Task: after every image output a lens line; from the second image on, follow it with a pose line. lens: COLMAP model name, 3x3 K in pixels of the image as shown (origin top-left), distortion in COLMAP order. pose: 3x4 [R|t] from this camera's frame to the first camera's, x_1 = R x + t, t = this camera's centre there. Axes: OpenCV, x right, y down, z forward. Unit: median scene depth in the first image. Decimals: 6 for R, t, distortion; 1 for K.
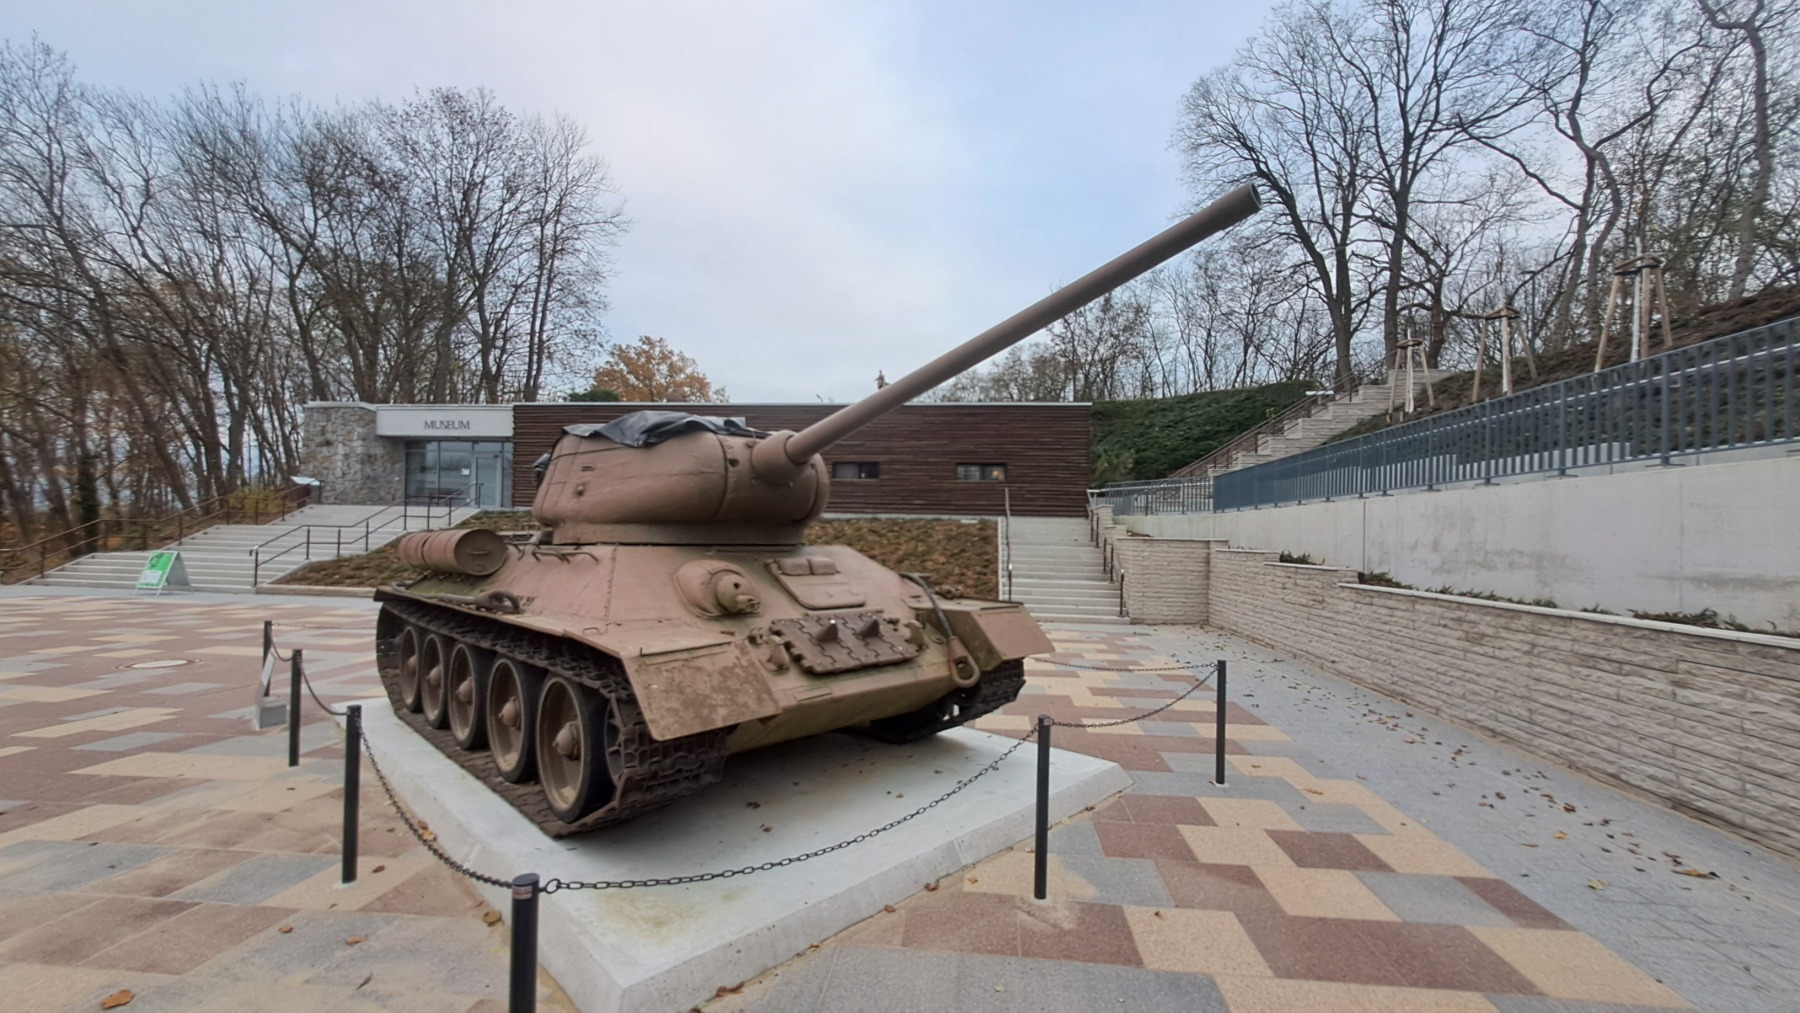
lens RADIAL K [[710.5, 0, 908.0], [0, 710.5, 523.4], [0, 0, 1]] dist [-0.004200, 0.001059]
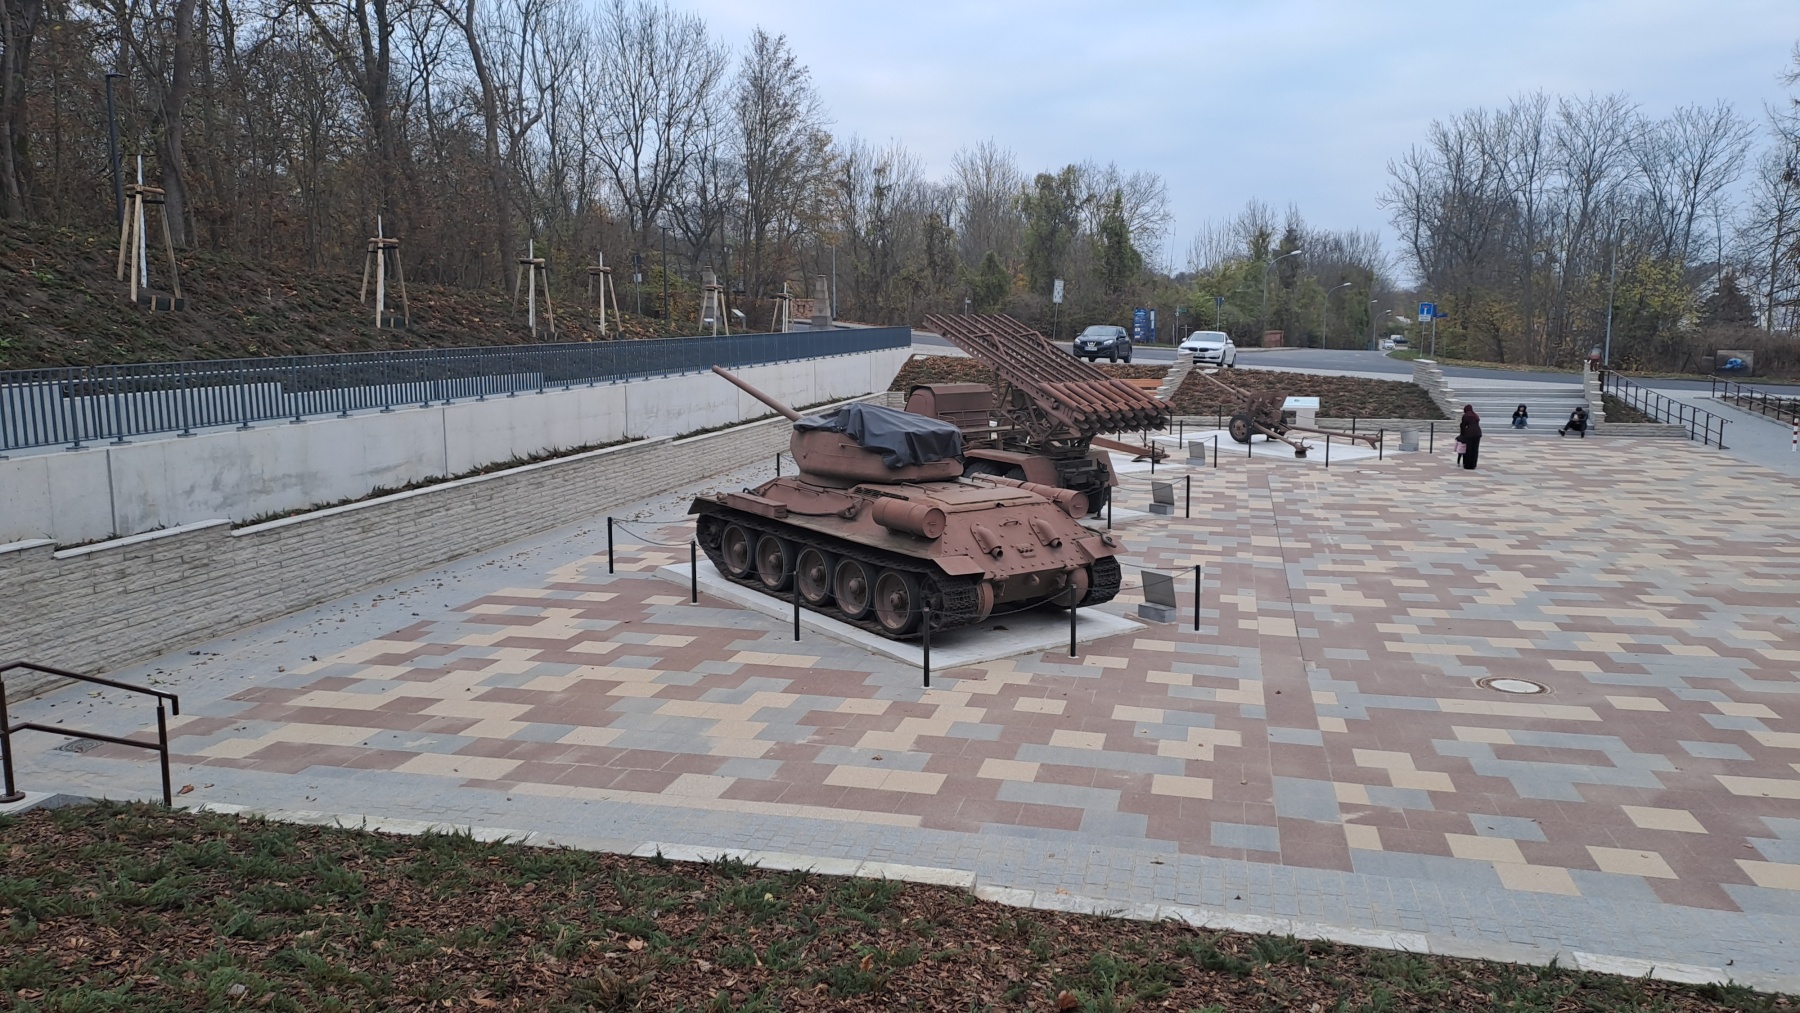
lens RADIAL K [[1319.2, 0, 927.2], [0, 1319.2, 487.9], [0, 0, 1]] dist [0.096682, -0.094819]
pose [[-0.992623, -0.037377, 0.115332, -0.448984], [-0.023067, 0.992138, 0.123001, -0.189316], [-0.119023, 0.119433, -0.985682, 2.264925]]
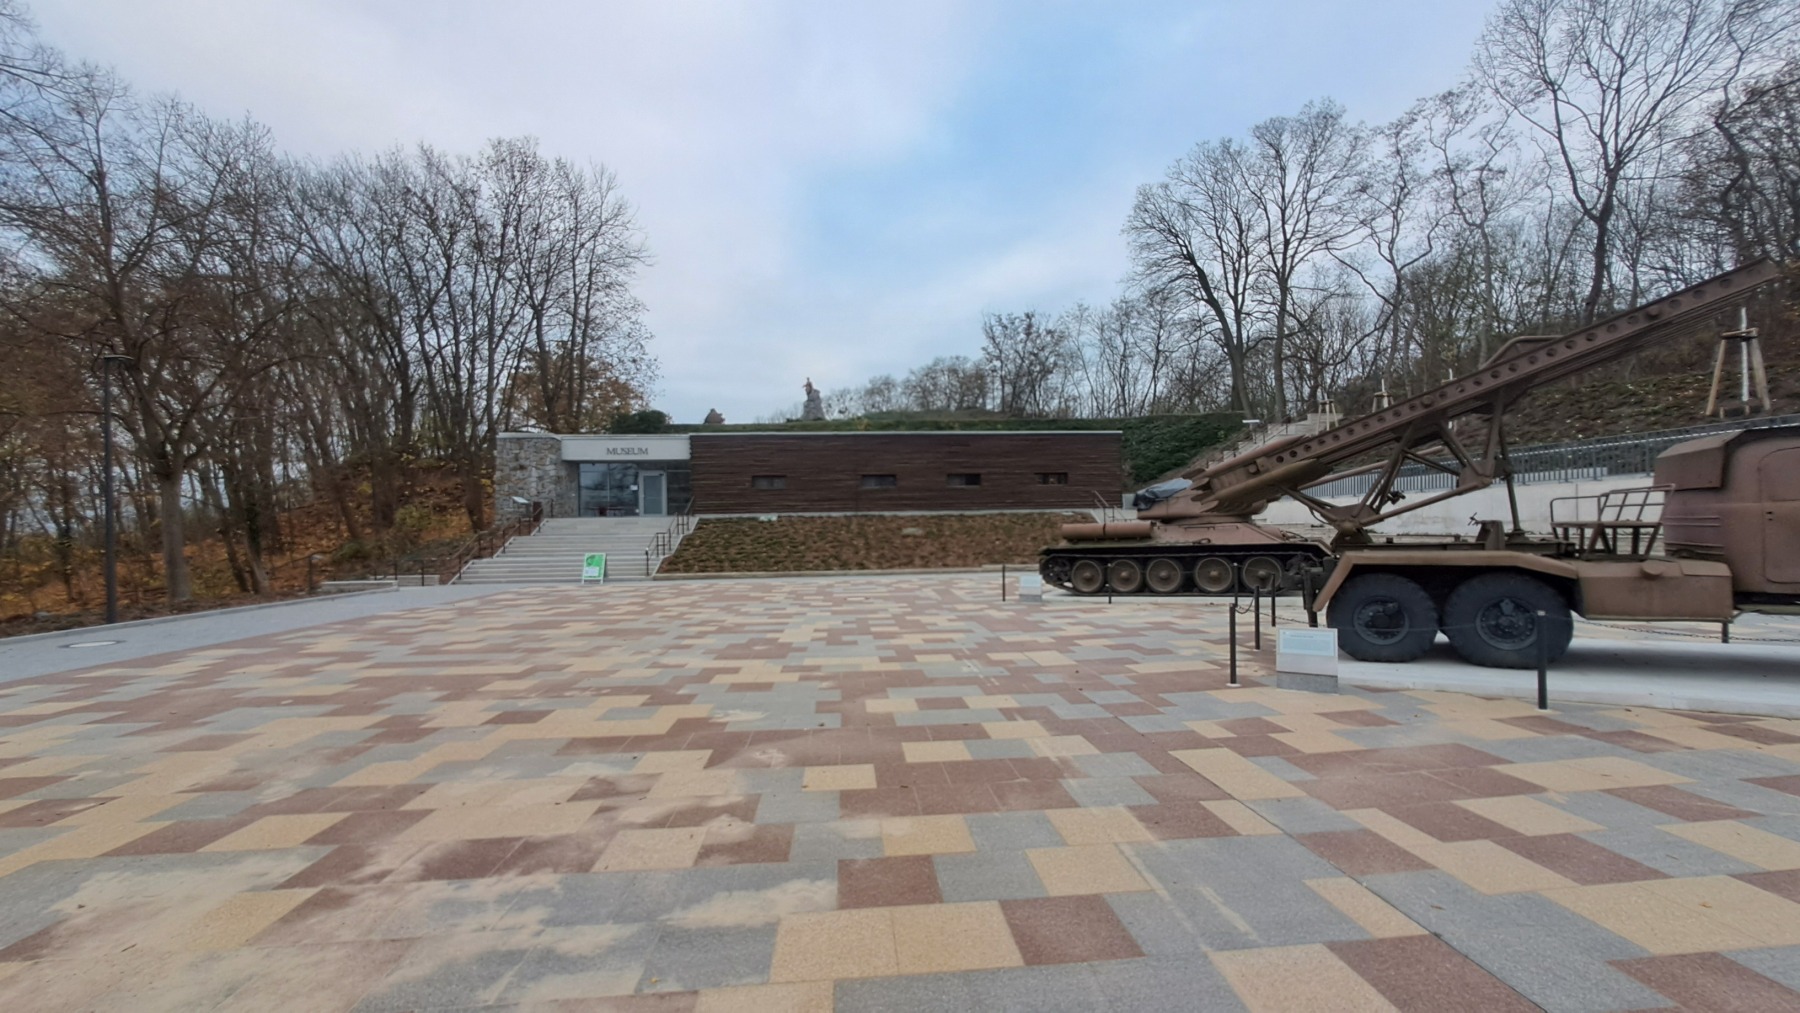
lens RADIAL K [[710.5, 0, 907.5], [0, 710.5, 519.5], [0, 0, 1]] dist [-0.004200, 0.001059]
pose [[0.979095, -0.036290, 0.200142, -1.110164], [0.035489, 0.999341, 0.007589, -0.028104], [-0.200285, -0.000328, 0.979738, -0.833377]]
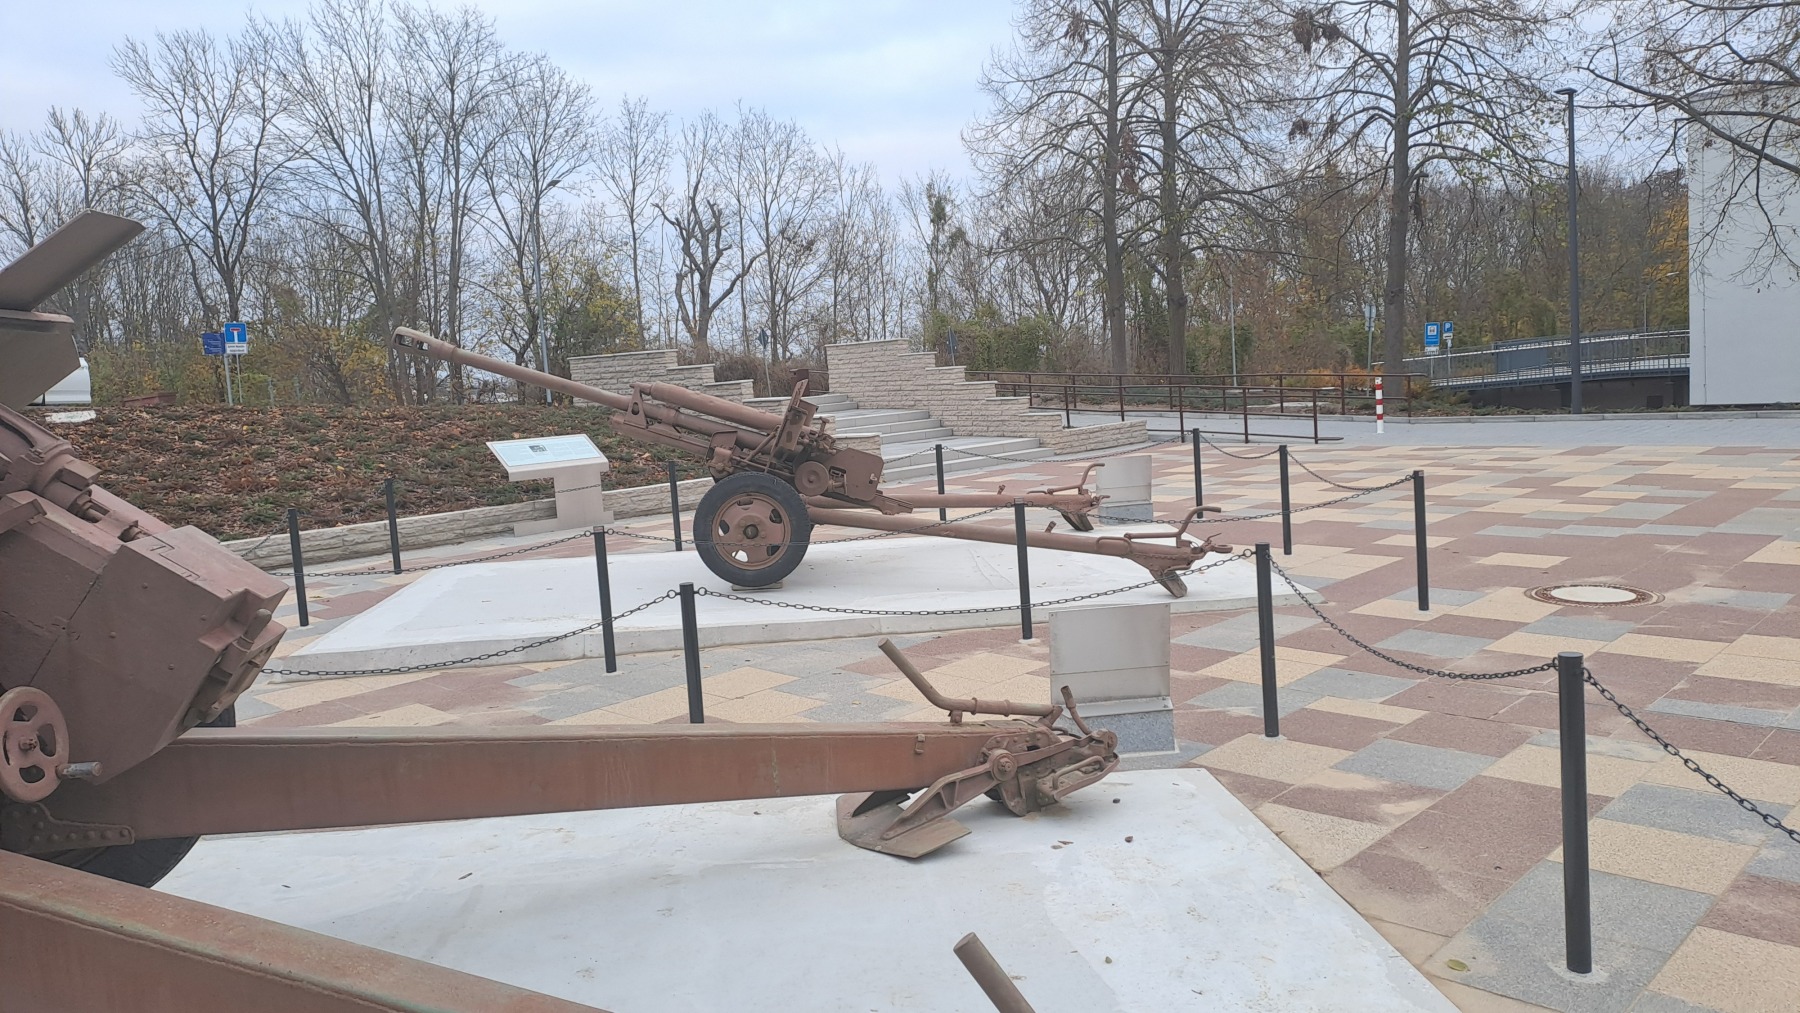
lens RADIAL K [[1319.2, 0, 912.9], [0, 1319.2, 487.6], [0, 0, 1]] dist [0.096682, -0.094819]
pose [[-0.616840, 0.095002, -0.781334, -0.253889], [0.064957, 0.995447, 0.069755, -0.010465], [0.784404, -0.007726, -0.620203, -0.751203]]
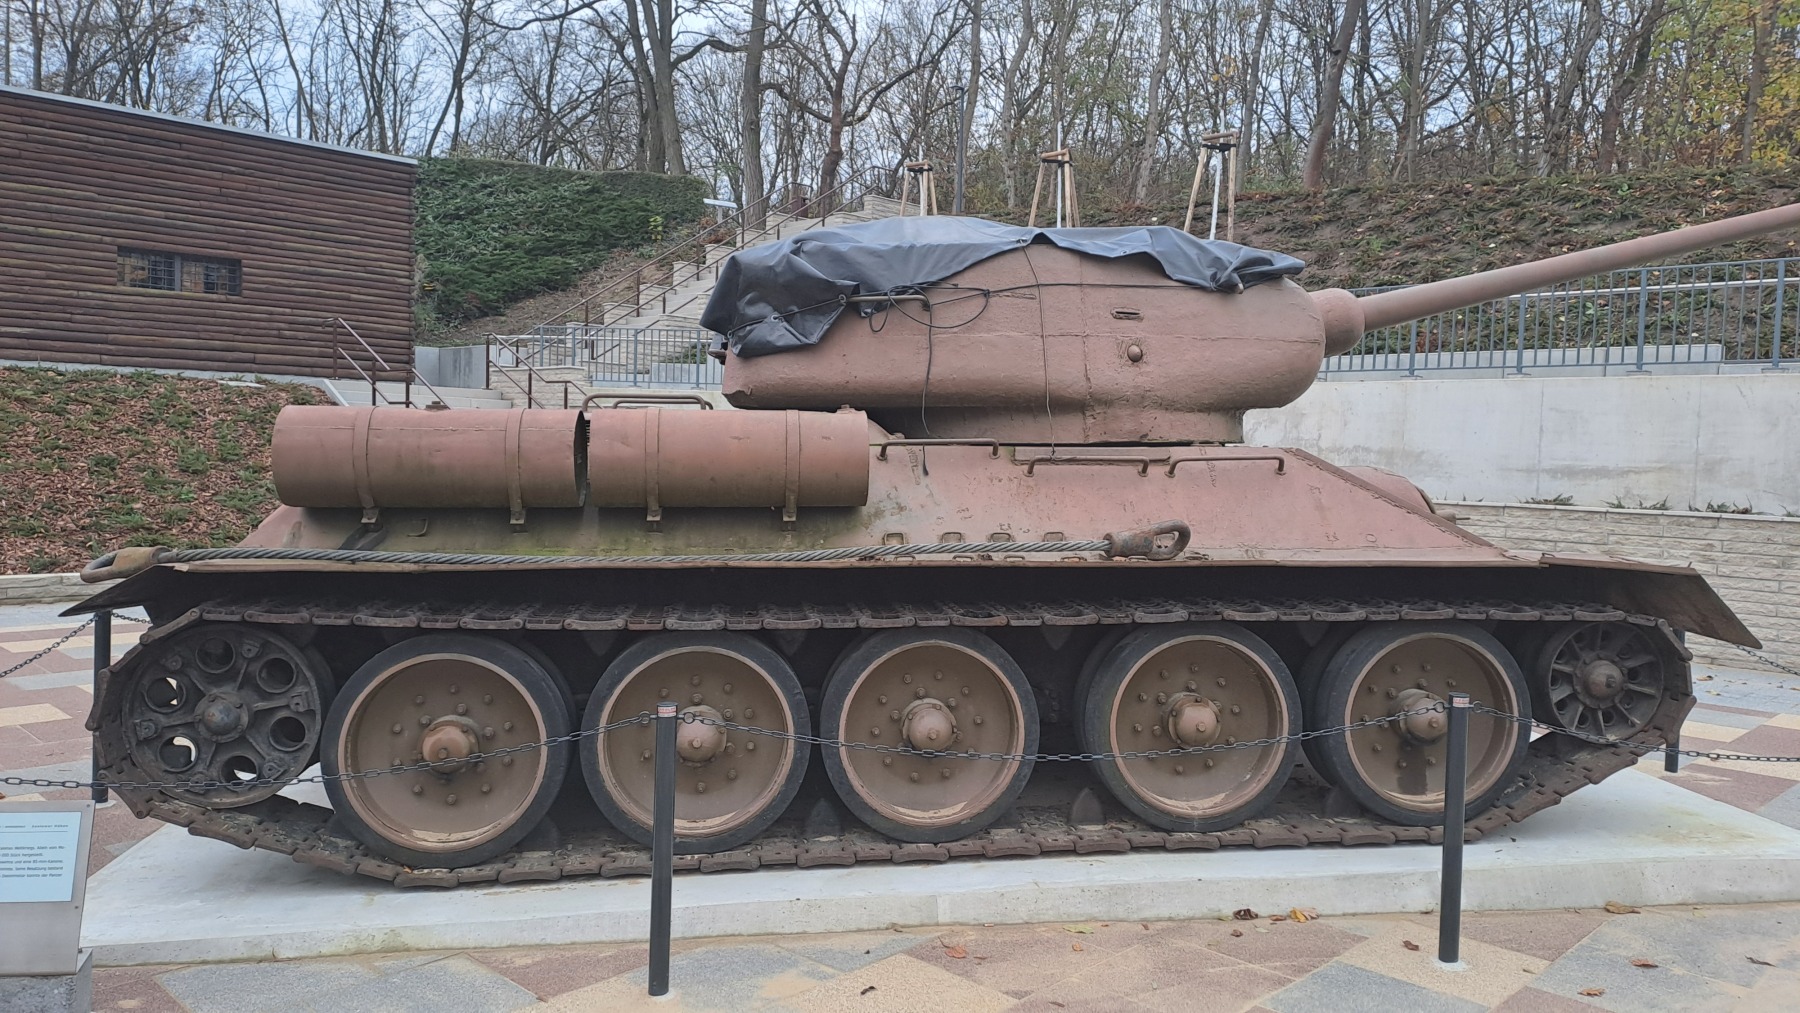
lens RADIAL K [[1319.2, 0, 926.7], [0, 1319.2, 514.1], [0, 0, 1]] dist [0.096682, -0.094819]
pose [[0.615428, -0.042914, 0.787024, -0.671694], [-0.028520, 0.996650, 0.076645, 0.003277], [-0.787677, -0.069615, 0.612142, 0.211270]]
